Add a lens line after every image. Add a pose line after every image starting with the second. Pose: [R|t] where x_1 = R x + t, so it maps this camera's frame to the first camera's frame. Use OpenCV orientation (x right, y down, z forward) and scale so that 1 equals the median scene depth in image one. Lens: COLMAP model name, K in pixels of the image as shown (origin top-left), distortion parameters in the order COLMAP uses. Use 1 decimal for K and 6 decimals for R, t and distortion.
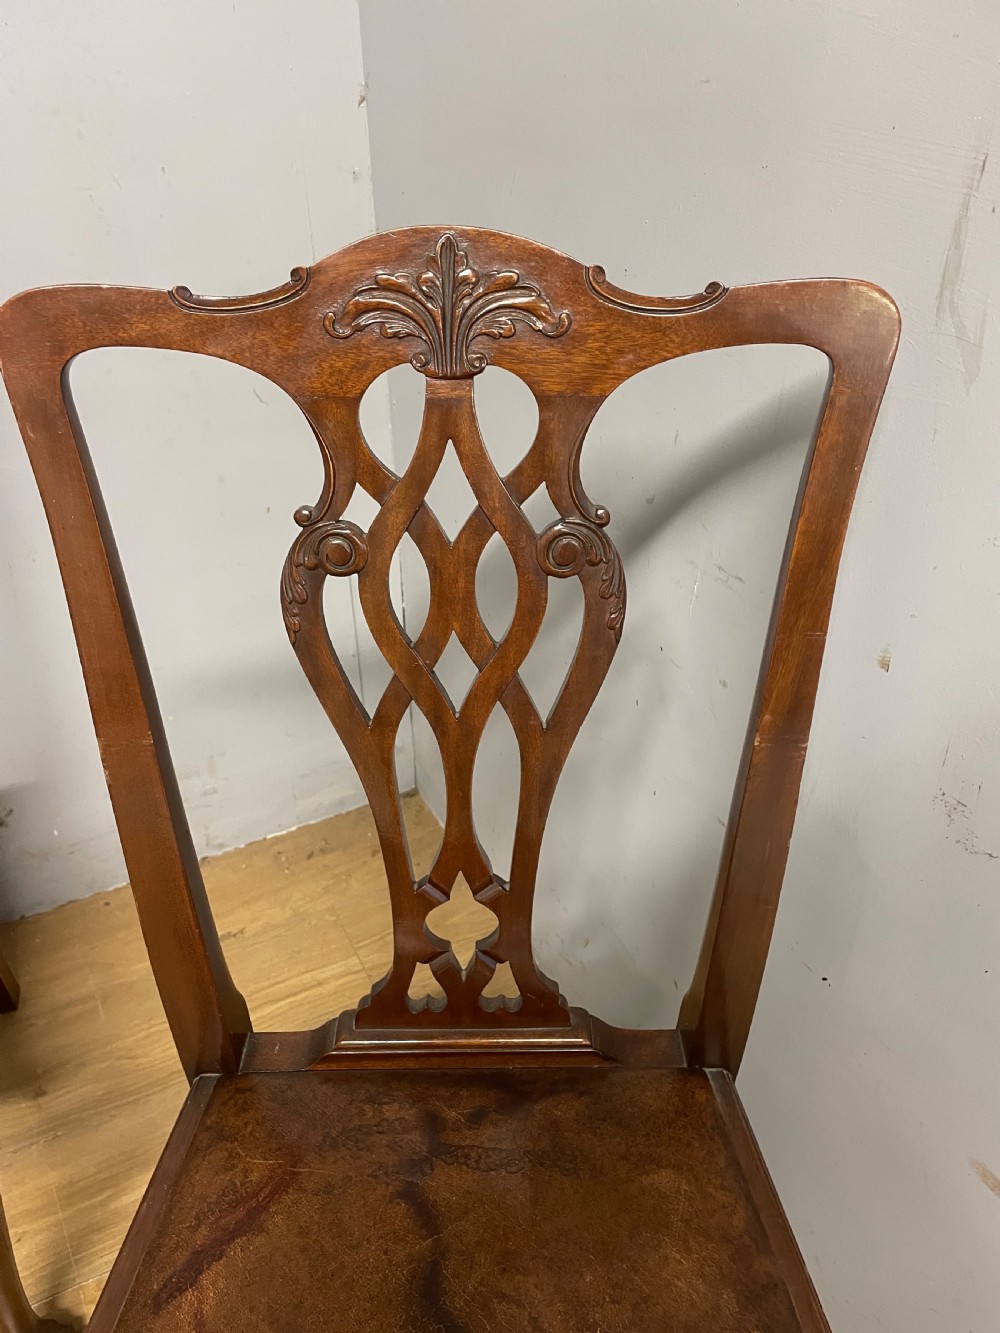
lens RADIAL K [[1007.9, 0, 495.0], [0, 1007.9, 680.7], [0, 0, 1]] dist [0.068821, -0.069541]
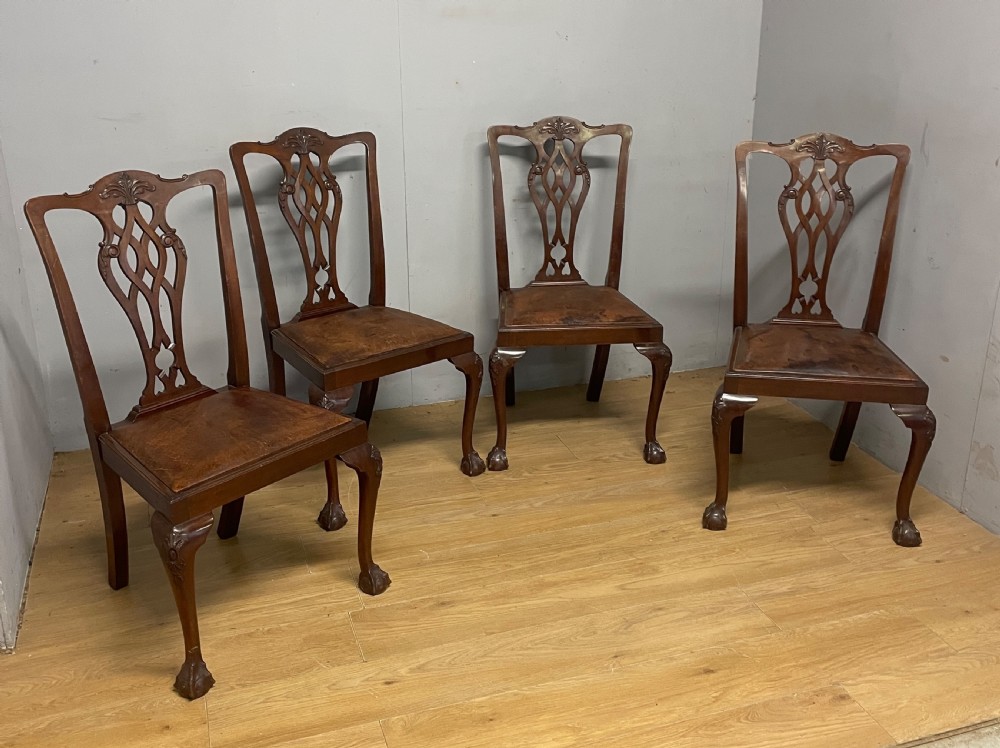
lens RADIAL K [[968.3, 0, 503.4], [0, 968.3, 334.1], [0, 0, 1]] dist [0.041409, 0.000000]
pose [[0.987371, 0.060820, -0.146283, -0.775212], [-0.093811, 0.968537, -0.230510, 1.680937], [0.127661, 0.241322, 0.962012, -3.408324]]
